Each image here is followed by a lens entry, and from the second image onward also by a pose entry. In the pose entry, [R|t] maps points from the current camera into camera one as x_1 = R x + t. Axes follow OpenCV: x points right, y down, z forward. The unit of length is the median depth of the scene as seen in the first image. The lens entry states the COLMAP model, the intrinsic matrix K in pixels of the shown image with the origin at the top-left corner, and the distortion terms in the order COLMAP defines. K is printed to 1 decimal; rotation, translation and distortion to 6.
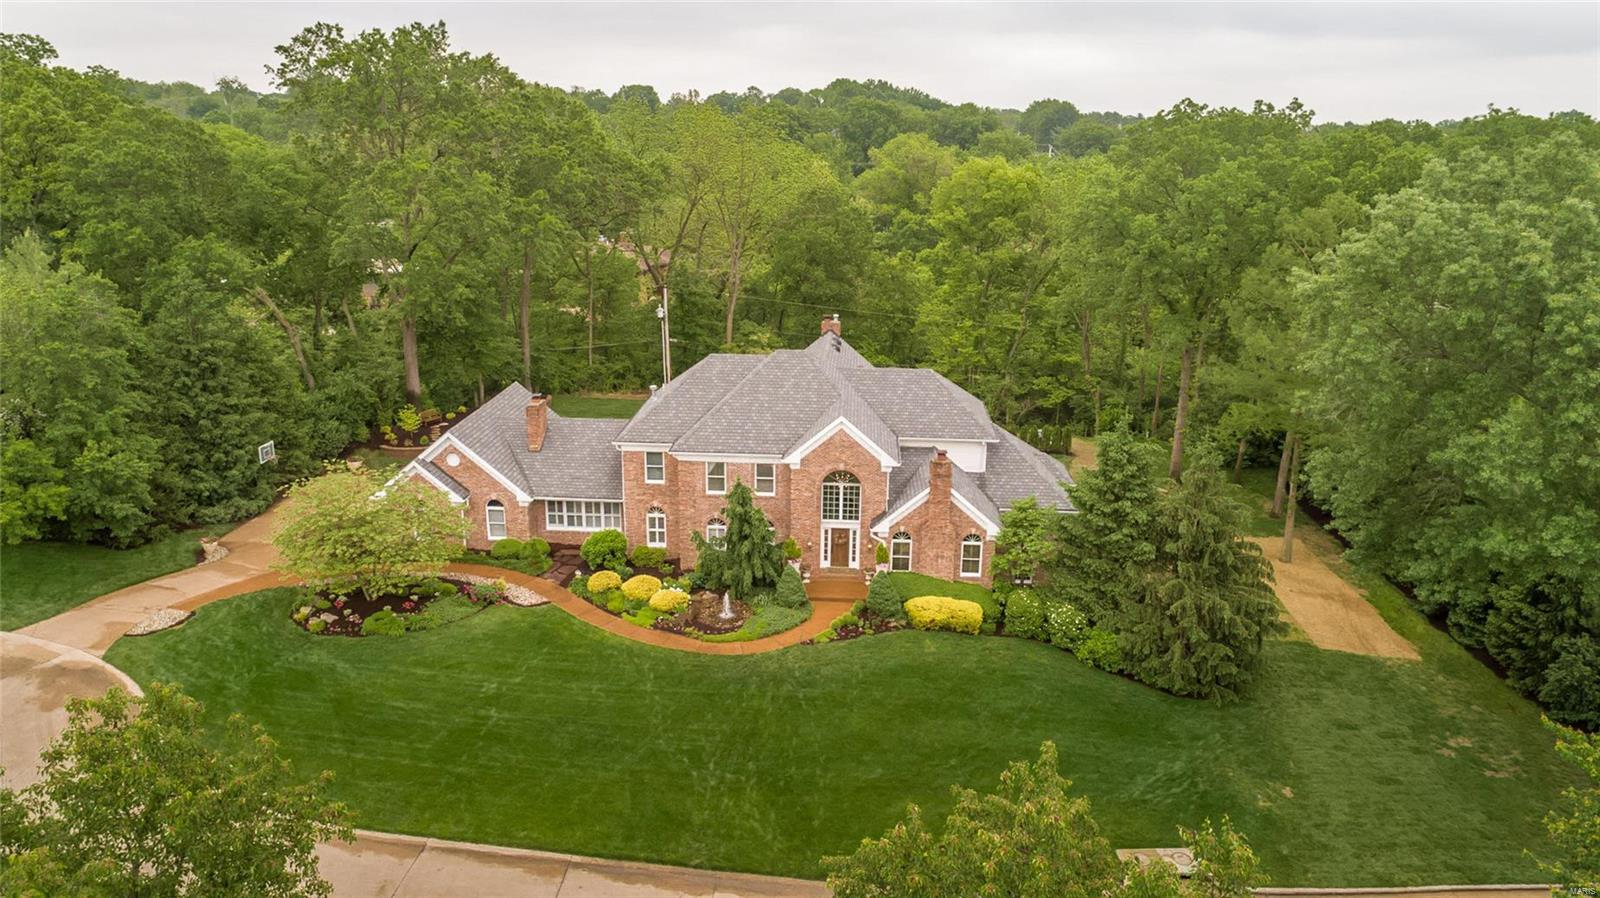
lens RADIAL K [[1107.1, 0, 773.5], [0, 1107.1, 446.0], [0, 0, 1]] dist [-0.019492, -0.000974]
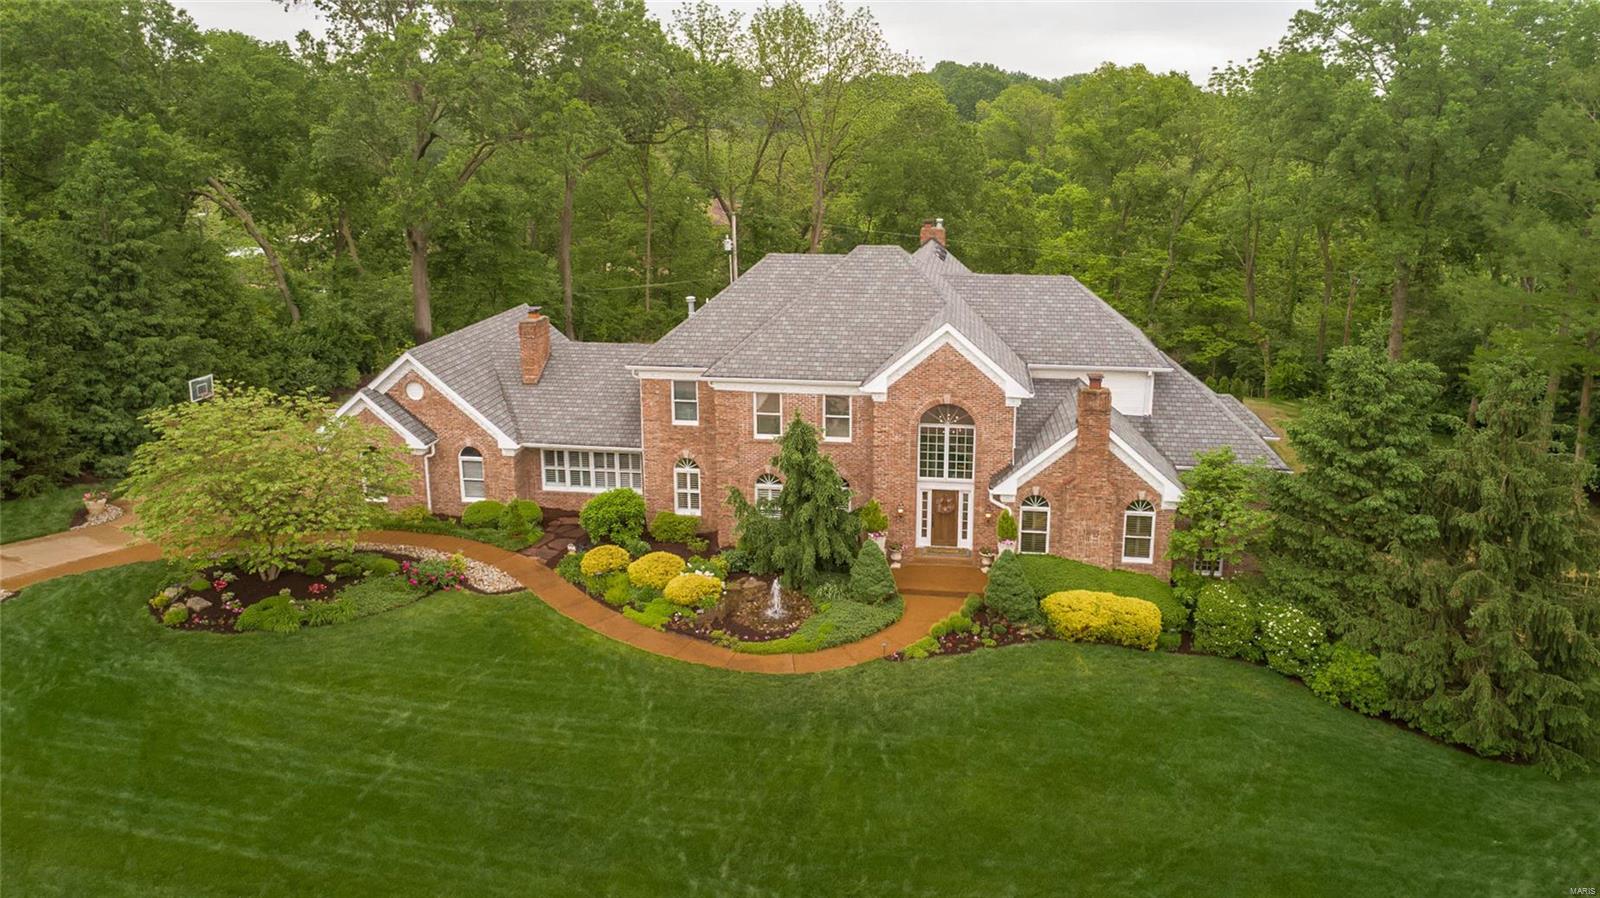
lens RADIAL K [[1114.0, 0, 799.0], [0, 1114.0, 366.5], [0, 0, 1]] dist [-0.011186, 0.002358]
pose [[0.997571, 0.006056, -0.069398, 0.017519], [-0.010776, 0.997638, -0.067840, 0.047075], [0.068823, 0.068423, 0.995280, 0.302112]]
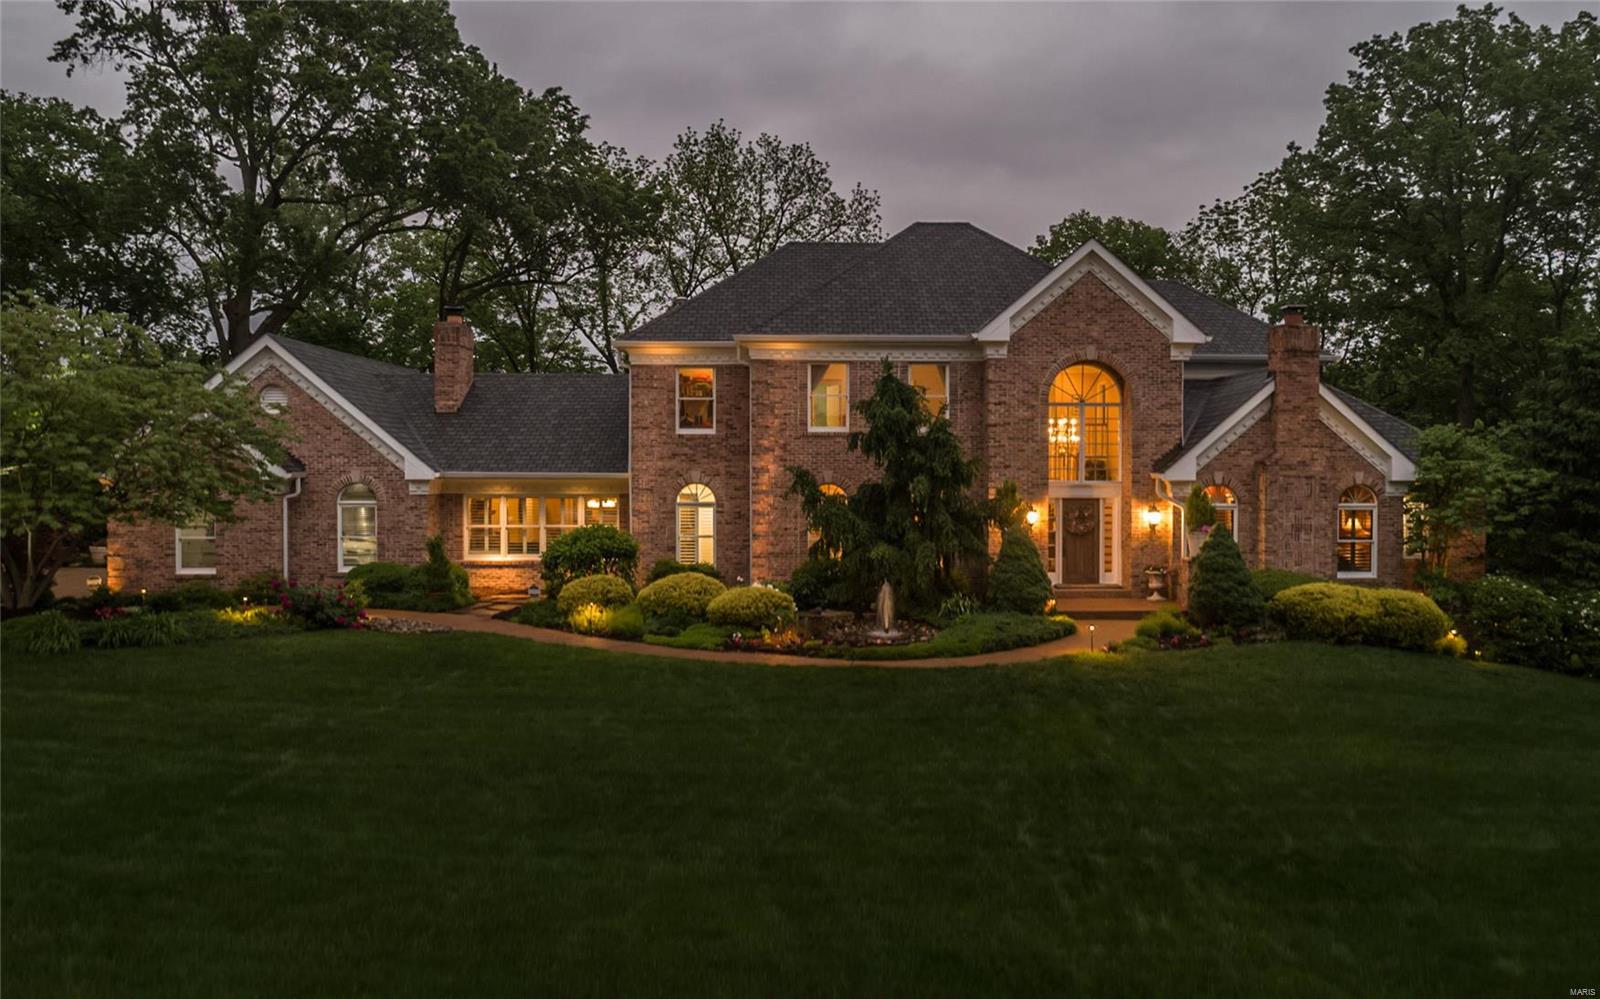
lens RADIAL K [[1216.4, 0, 855.9], [0, 1216.4, 501.6], [0, 0, 1]] dist [-0.011744, -0.003670]
pose [[0.993201, -0.011859, 0.115807, -0.106134], [0.040829, 0.967091, -0.251135, 0.215771], [-0.109017, 0.254155, 0.961000, 0.510736]]
